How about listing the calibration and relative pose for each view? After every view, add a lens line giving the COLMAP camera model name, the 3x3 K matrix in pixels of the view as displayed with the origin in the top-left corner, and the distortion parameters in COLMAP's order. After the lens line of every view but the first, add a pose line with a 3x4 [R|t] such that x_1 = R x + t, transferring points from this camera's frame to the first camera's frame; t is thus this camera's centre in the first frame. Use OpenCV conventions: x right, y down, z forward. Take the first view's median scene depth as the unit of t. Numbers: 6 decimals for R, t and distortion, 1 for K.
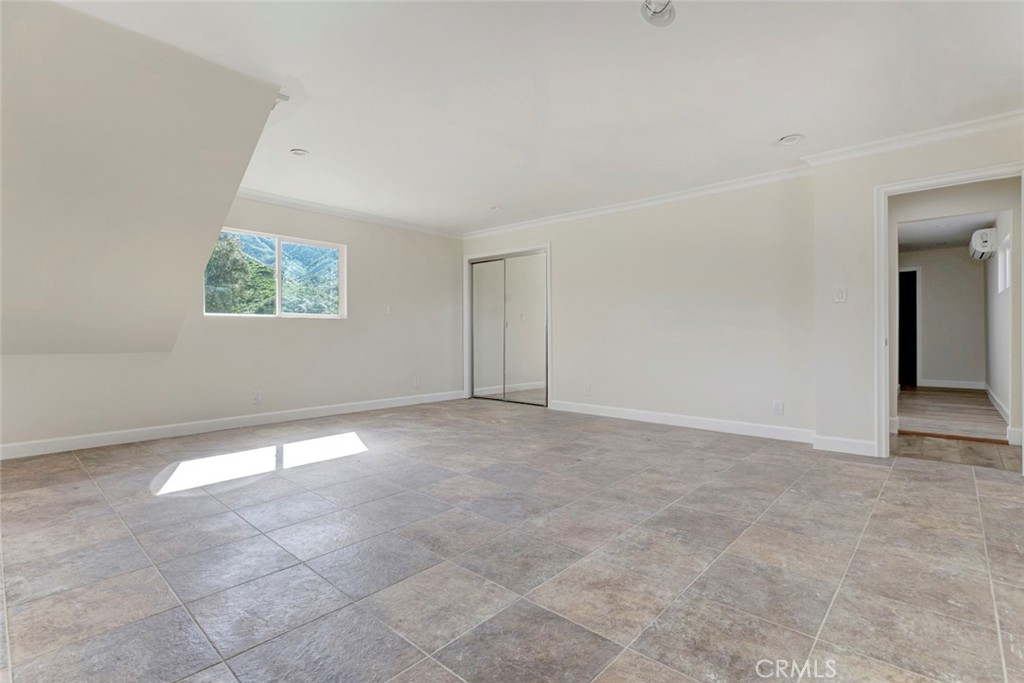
lens RADIAL K [[475.1, 0, 513.9], [0, 475.1, 339.4], [0, 0, 1]] dist [-0.002577, -0.000424]
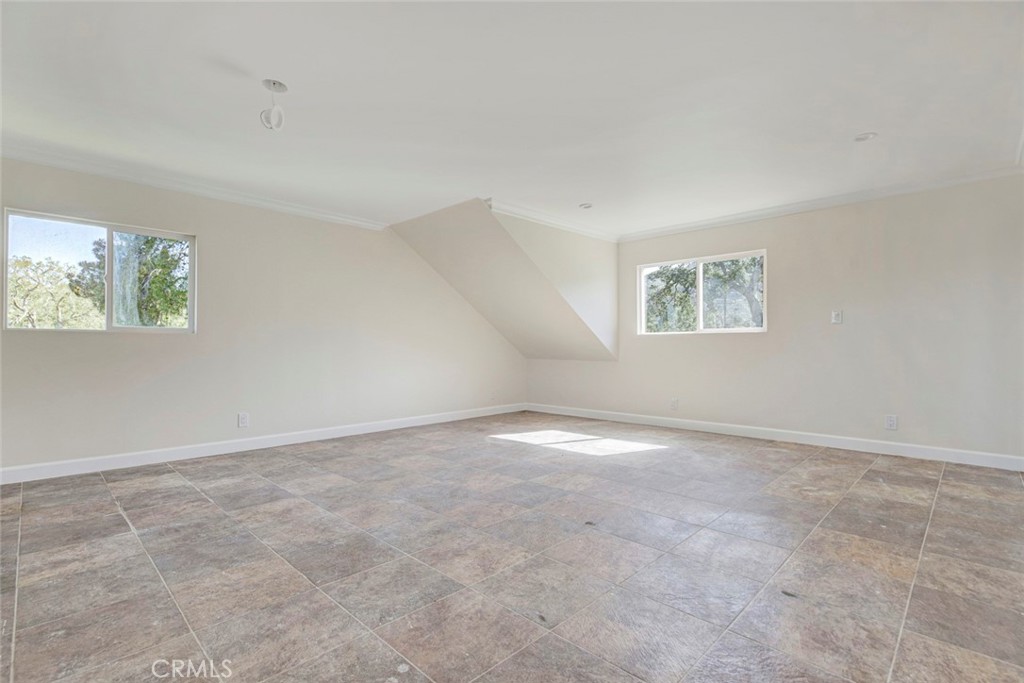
lens RADIAL K [[475.1, 0, 513.9], [0, 475.1, 339.4], [0, 0, 1]] dist [-0.002577, -0.000424]
pose [[-0.030082, -0.017077, -0.999402, 1.274017], [-0.013591, 0.999769, -0.016674, -0.019540], [0.999455, 0.013081, -0.030308, 1.324249]]
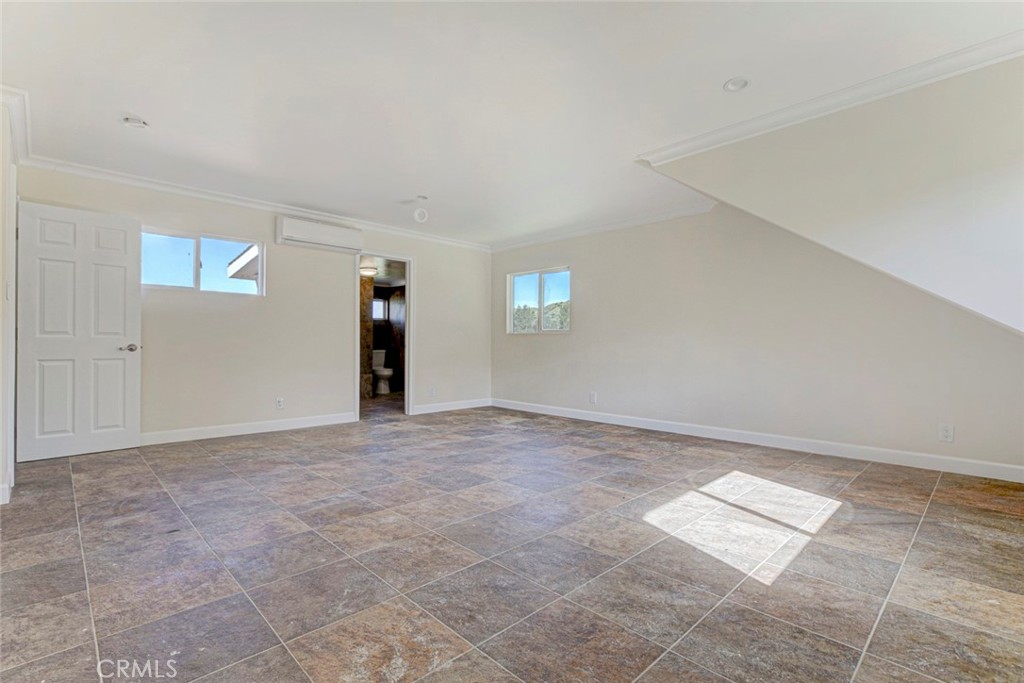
lens RADIAL K [[475.1, 0, 513.9], [0, 475.1, 339.4], [0, 0, 1]] dist [-0.002577, -0.000424]
pose [[-0.998315, -0.004085, 0.057880, -0.264817], [-0.003761, 0.999977, 0.005710, -0.036824], [-0.057902, 0.005483, -0.998307, 2.684558]]
